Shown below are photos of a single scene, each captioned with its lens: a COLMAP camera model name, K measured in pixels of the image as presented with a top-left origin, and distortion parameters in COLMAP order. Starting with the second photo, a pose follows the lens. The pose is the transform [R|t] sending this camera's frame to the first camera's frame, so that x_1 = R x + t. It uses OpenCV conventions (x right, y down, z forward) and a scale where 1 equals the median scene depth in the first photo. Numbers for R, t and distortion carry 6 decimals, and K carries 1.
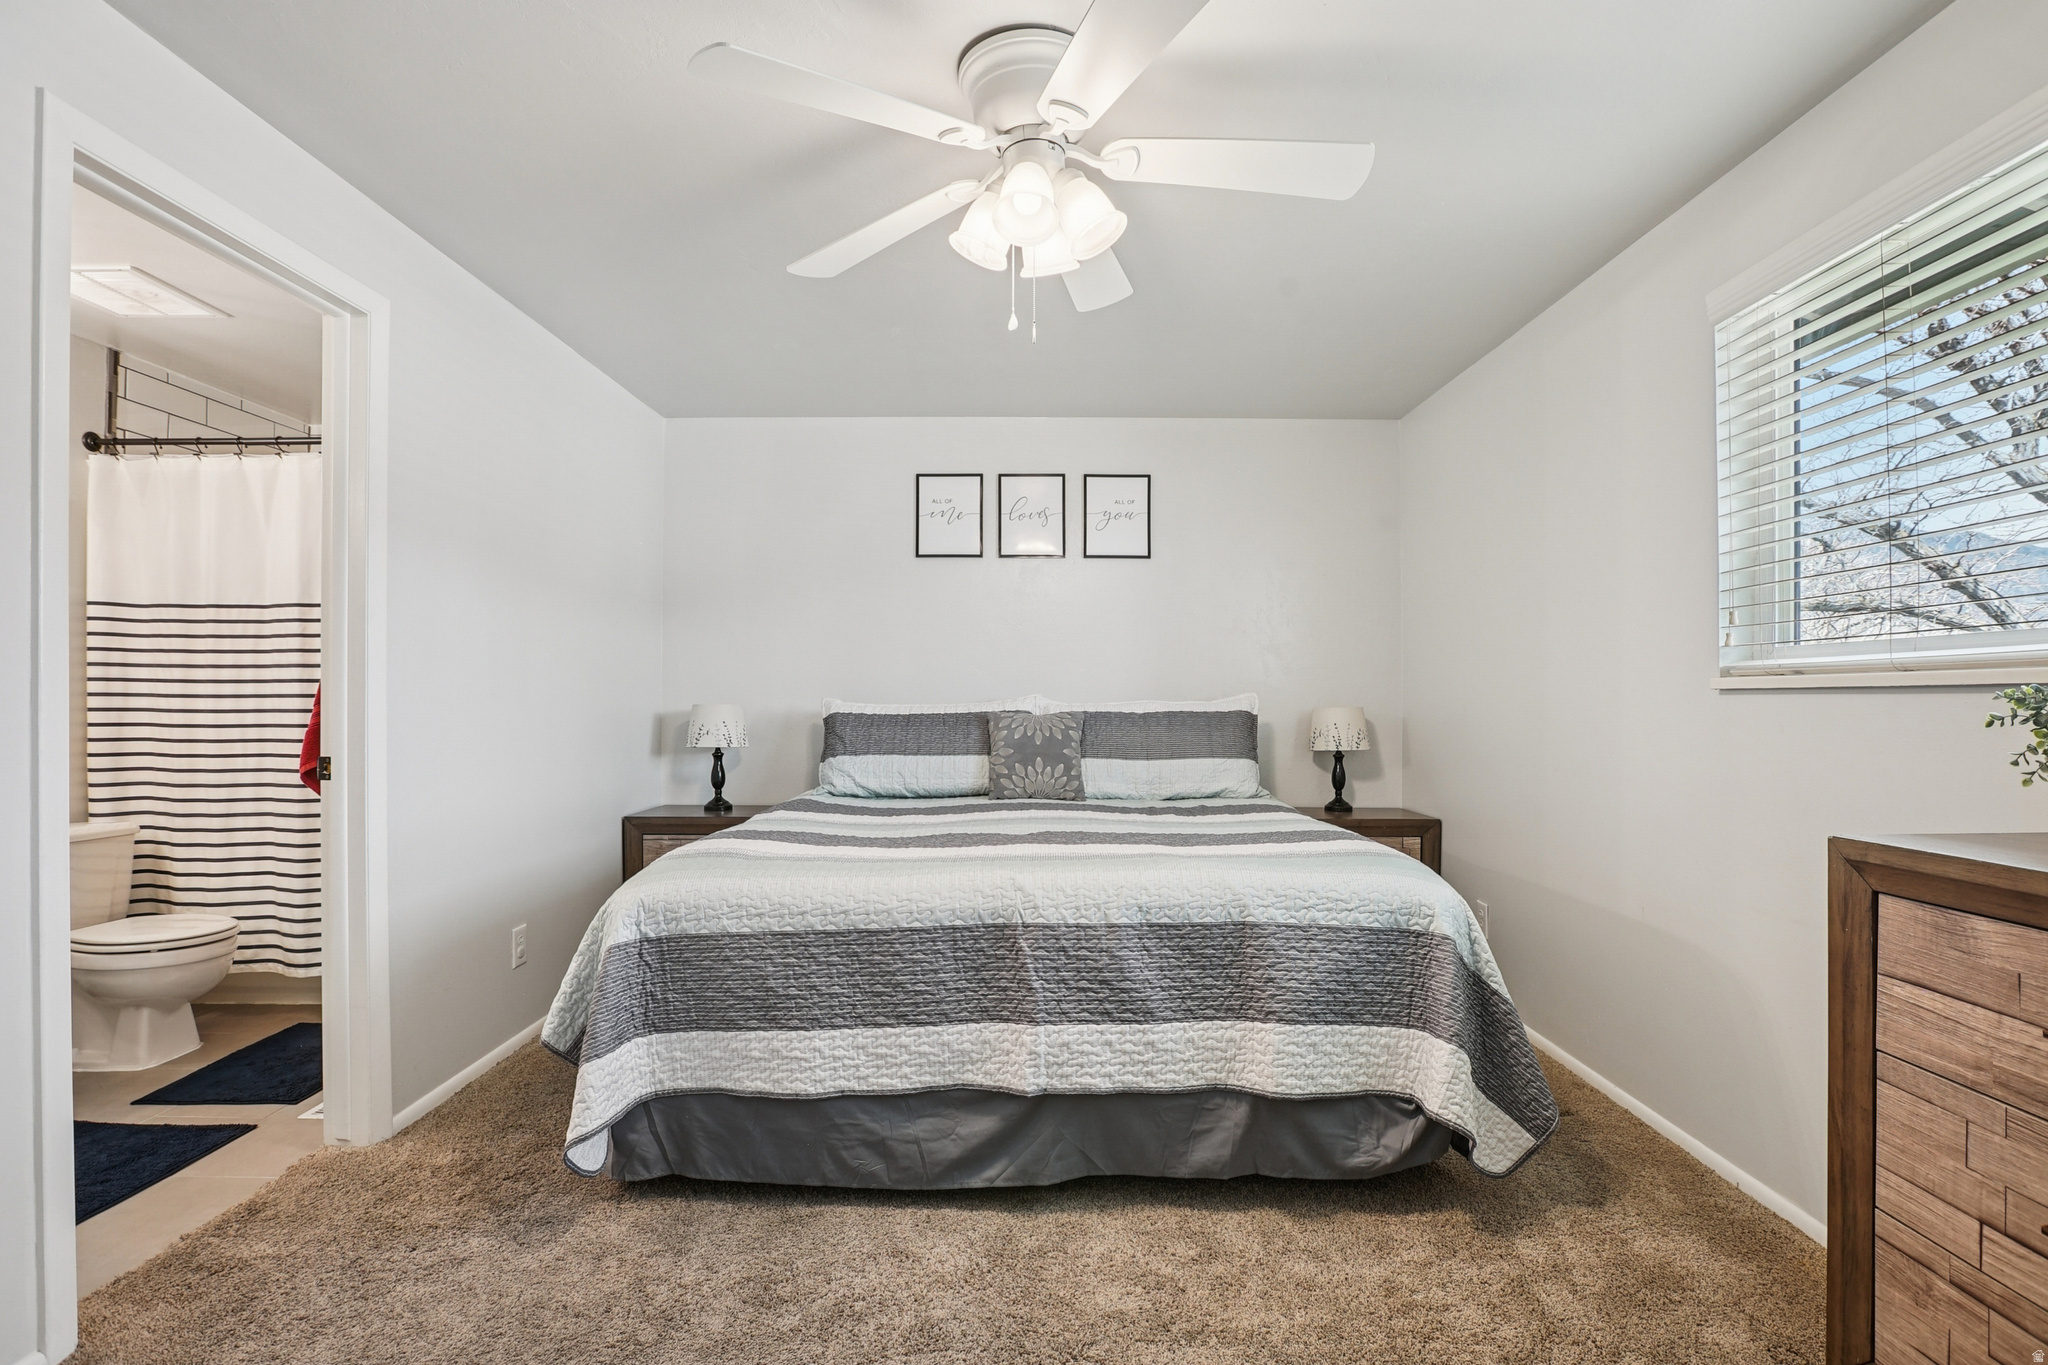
lens RADIAL K [[946.9, 0, 1024.0], [0, 946.9, 682.5], [0, 0, 1]] dist [-0.046952, 0.017263]
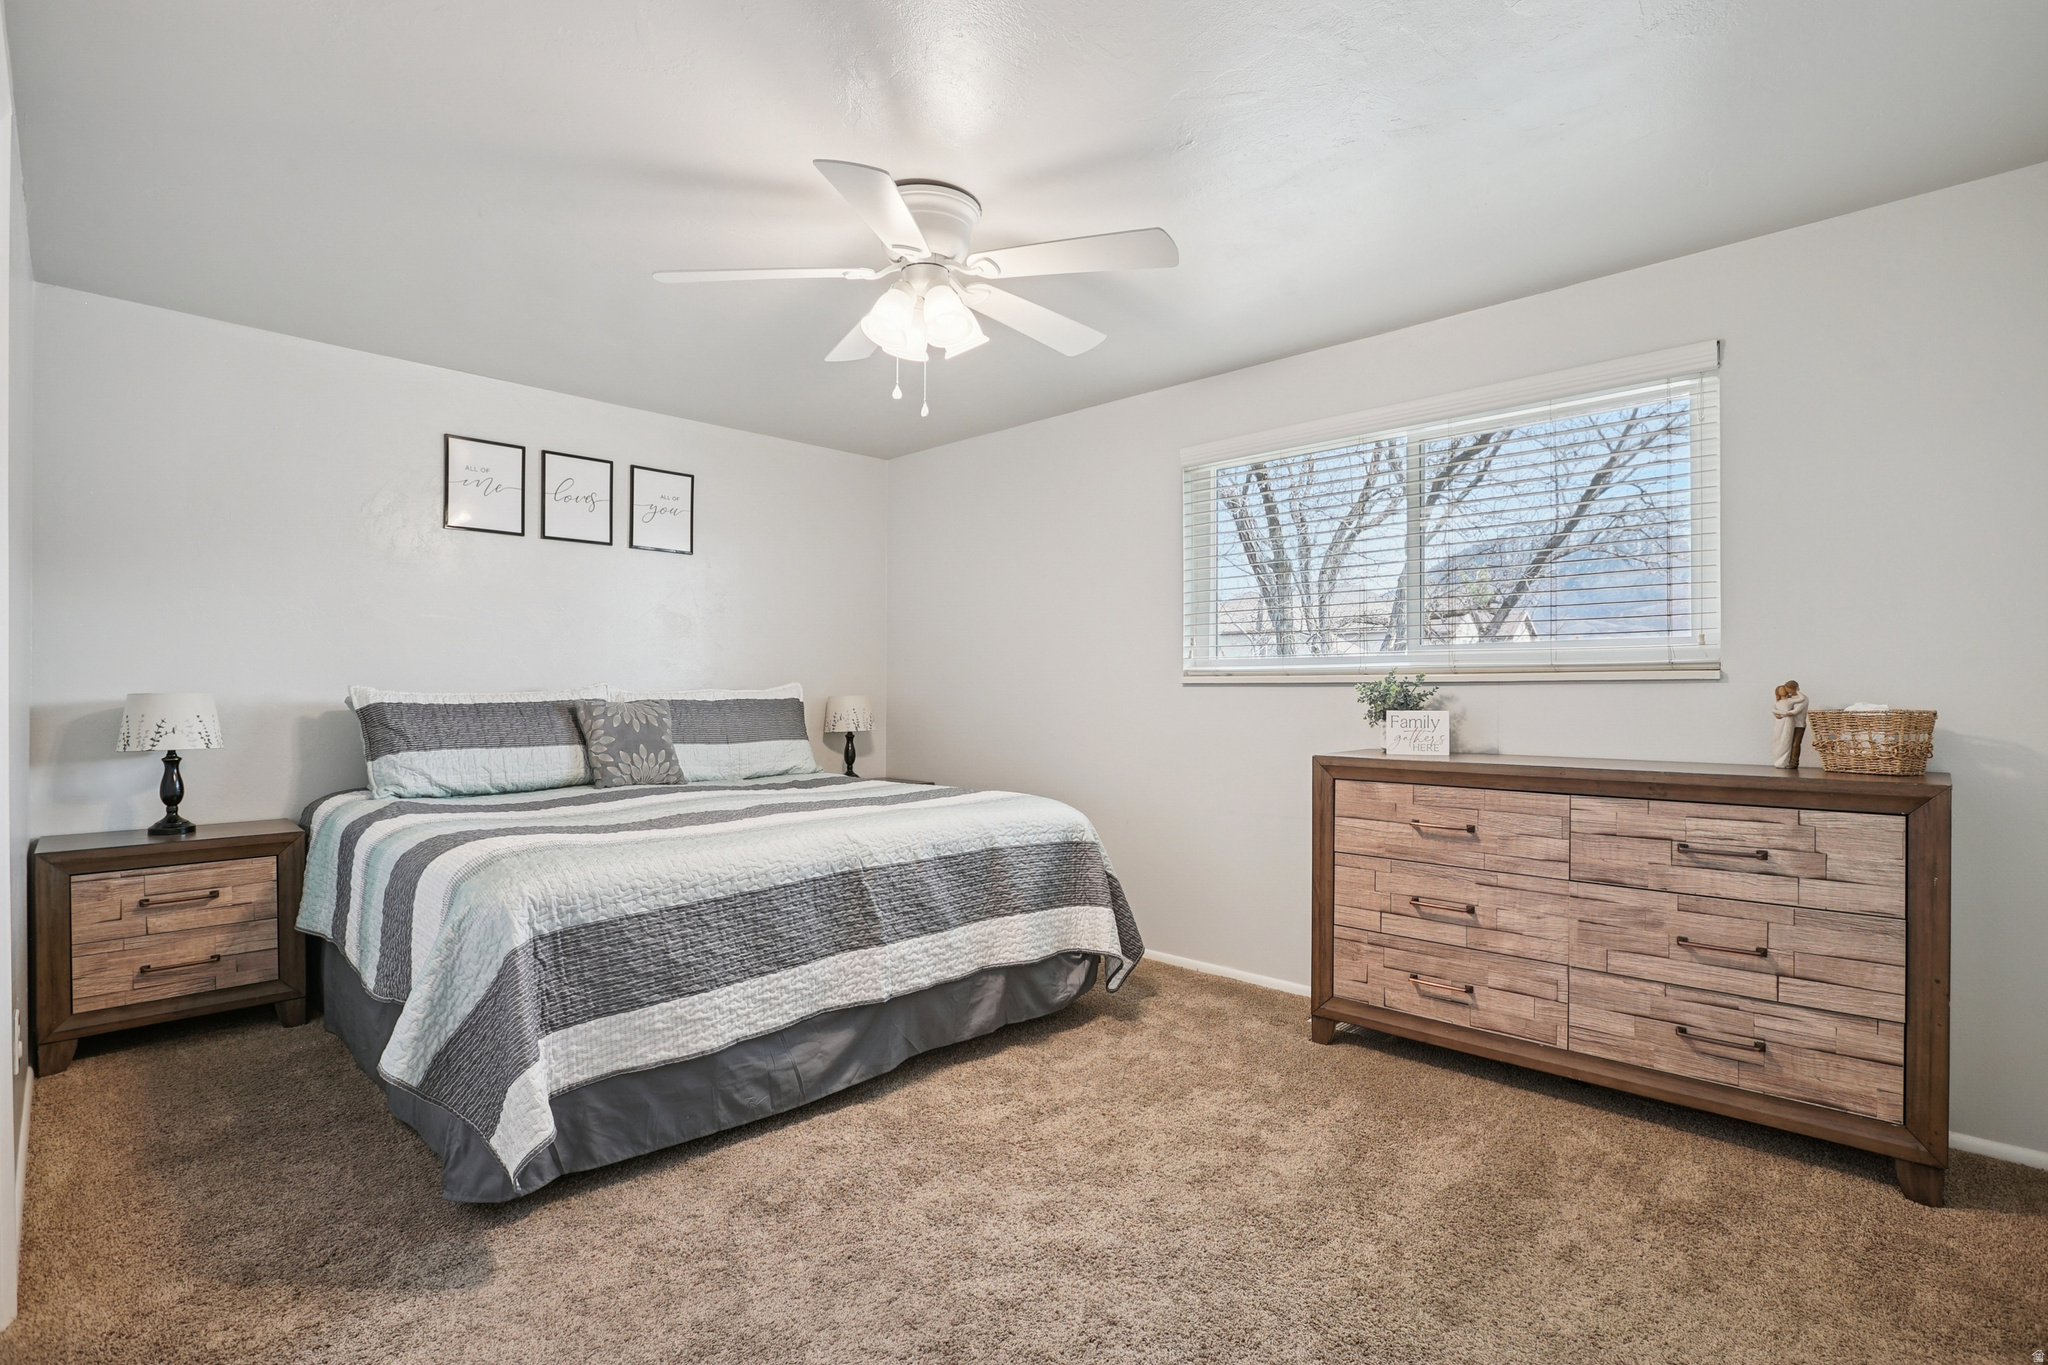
lens RADIAL K [[971.6, 0, 1023.7], [0, 971.6, 668.7], [0, 0, 1]] dist [-0.051003, 0.034868]
pose [[0.700103, 0.017517, 0.713827, -0.767969], [-0.015119, 0.999839, -0.009708, 0.001831], [-0.713882, -0.003995, 0.700255, -0.040103]]
